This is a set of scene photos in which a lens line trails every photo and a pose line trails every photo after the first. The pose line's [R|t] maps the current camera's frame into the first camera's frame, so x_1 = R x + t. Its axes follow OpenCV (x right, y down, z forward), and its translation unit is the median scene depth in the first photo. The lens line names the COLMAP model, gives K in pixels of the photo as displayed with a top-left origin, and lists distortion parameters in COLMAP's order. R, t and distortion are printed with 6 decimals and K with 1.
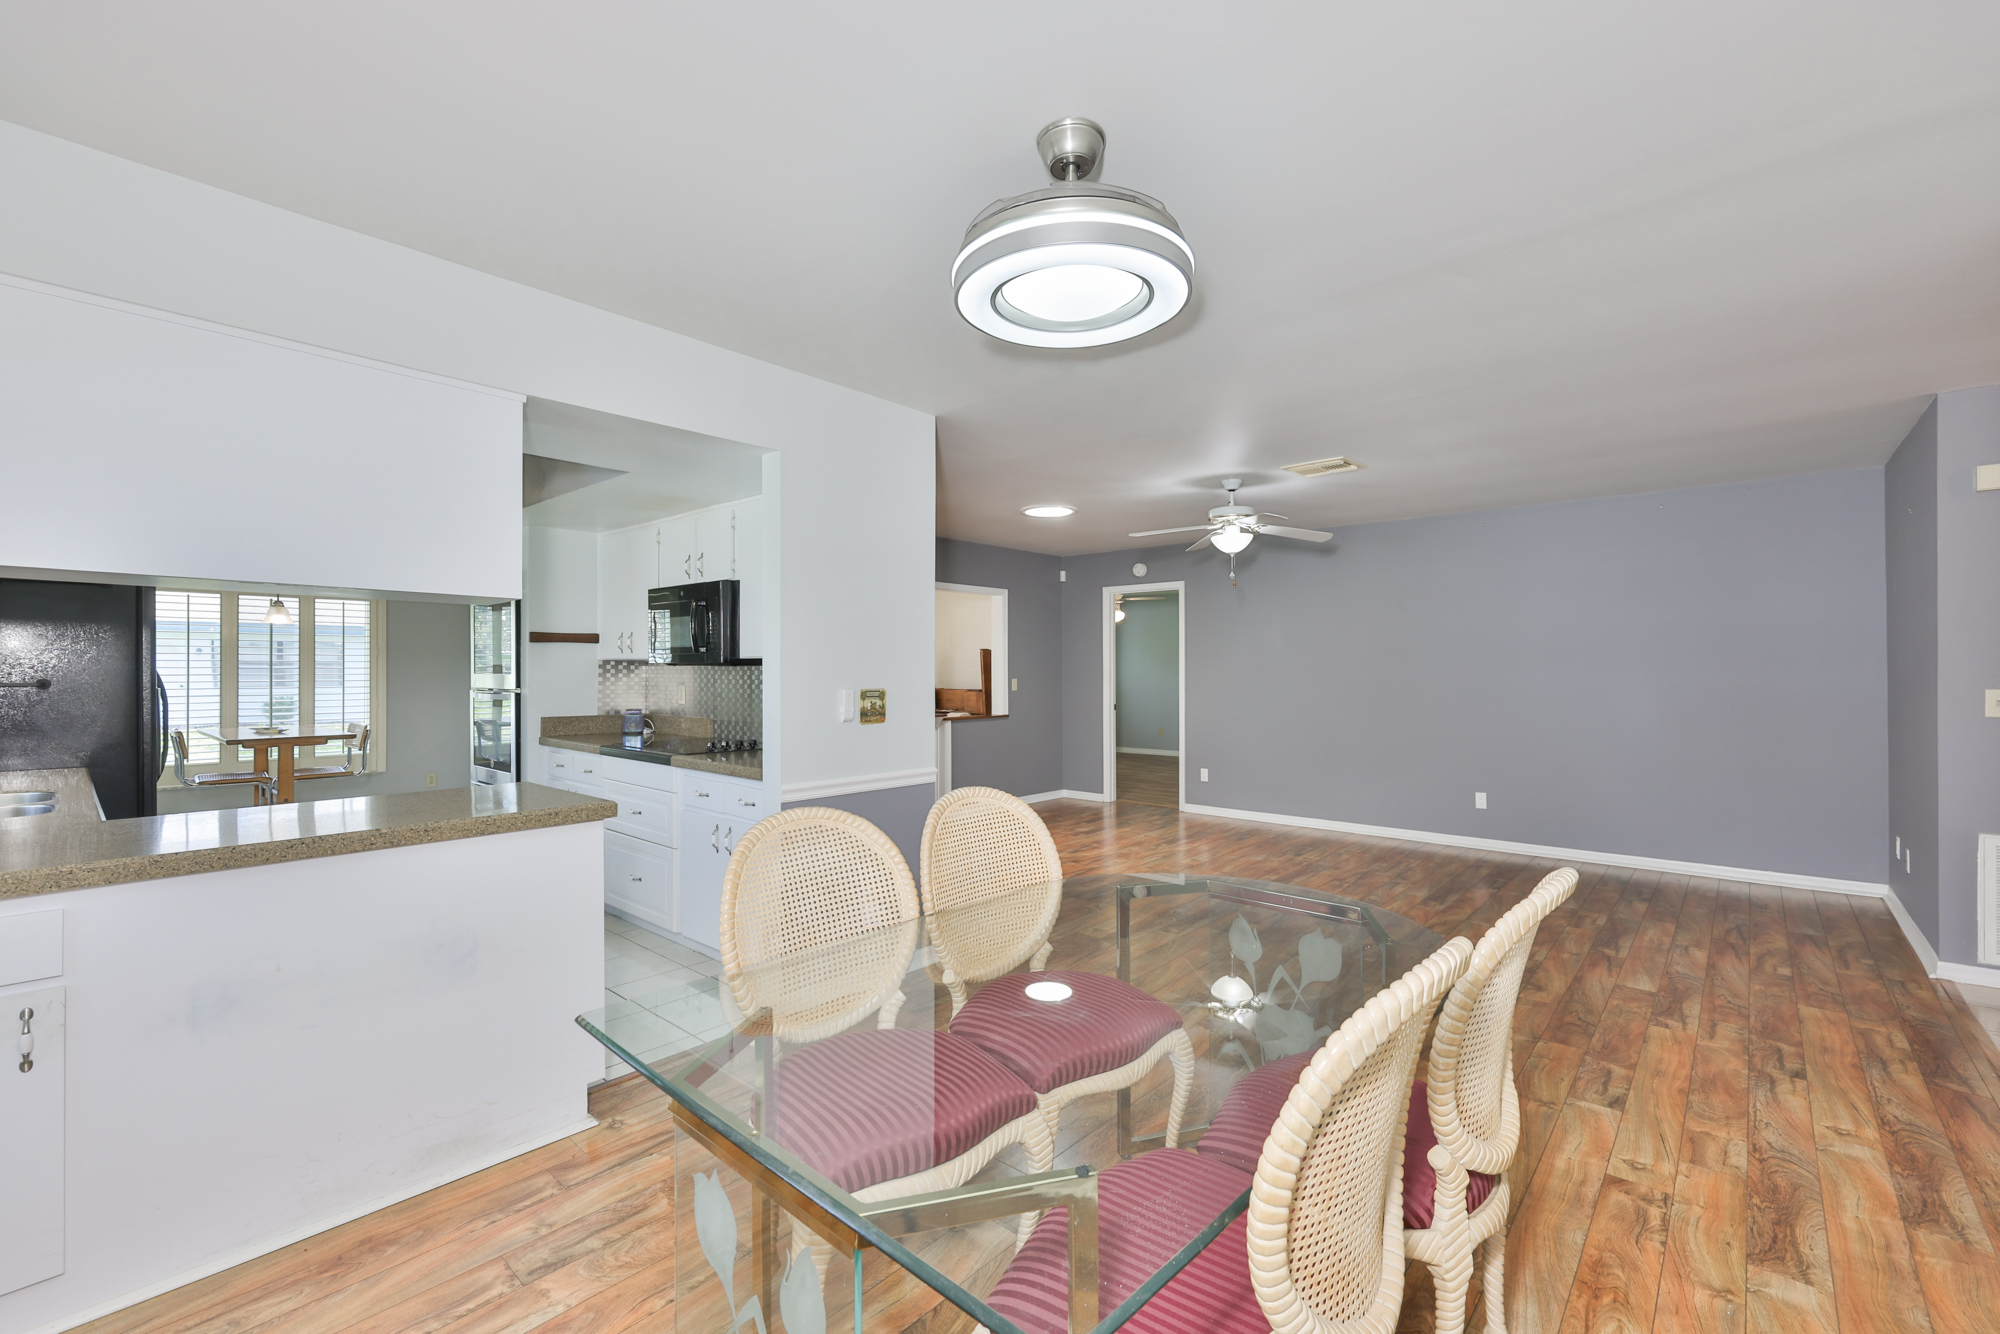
lens RADIAL K [[854.2, 0, 1027.7], [0, 854.2, 670.9], [0, 0, 1]] dist [-0.002098, 0.002442]
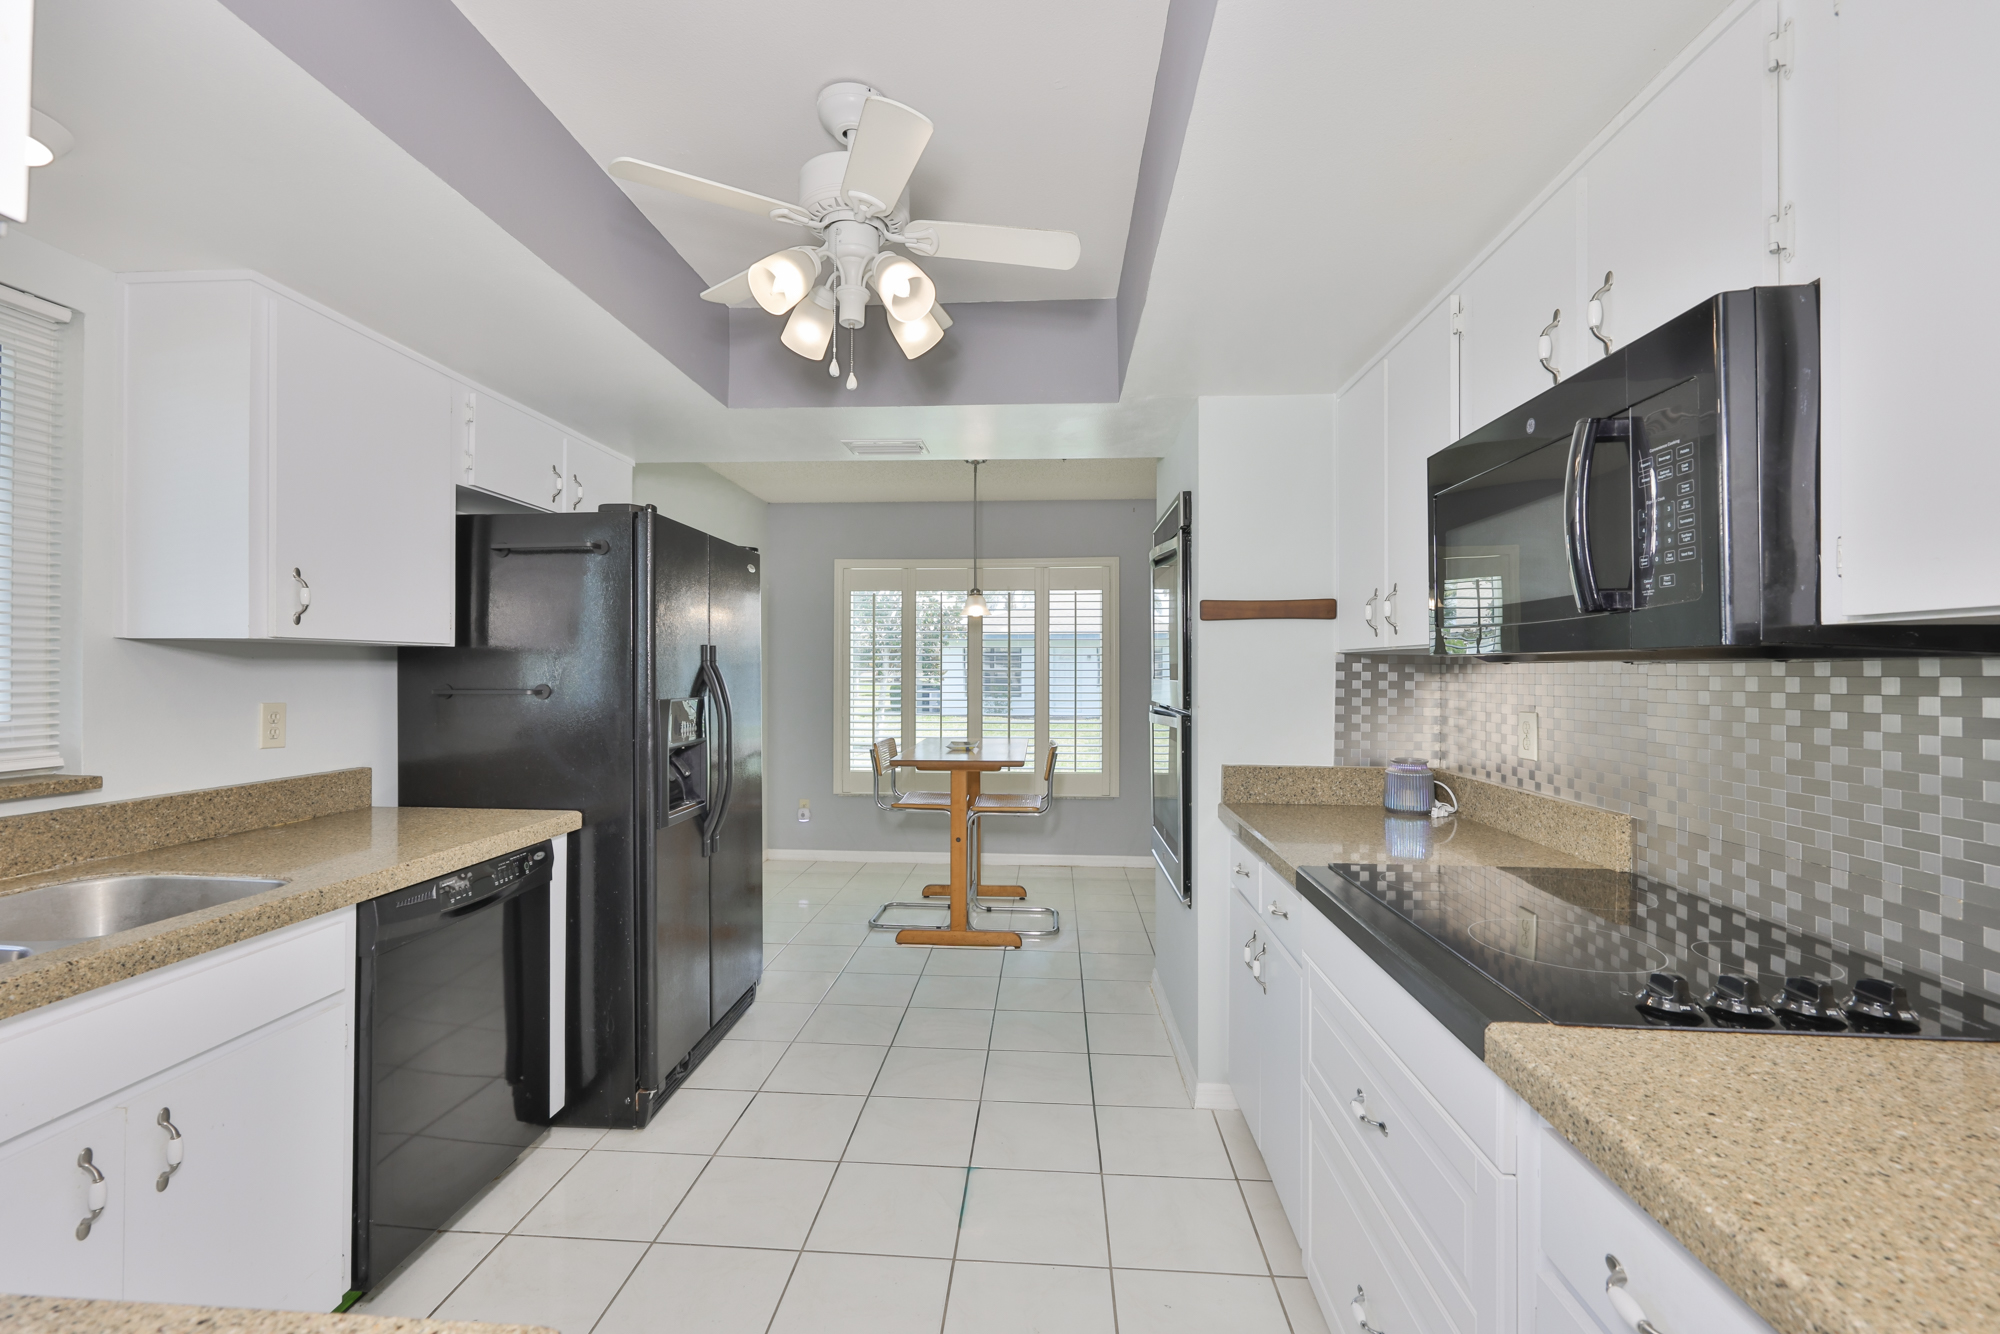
lens RADIAL K [[854.2, 0, 985.0], [0, 854.2, 664.4], [0, 0, 1]] dist [-0.002098, 0.002442]
pose [[0.594622, -0.008334, -0.803962, -0.239209], [0.001572, 0.999956, -0.009203, -0.002317], [0.804004, 0.004208, 0.594609, 0.570027]]
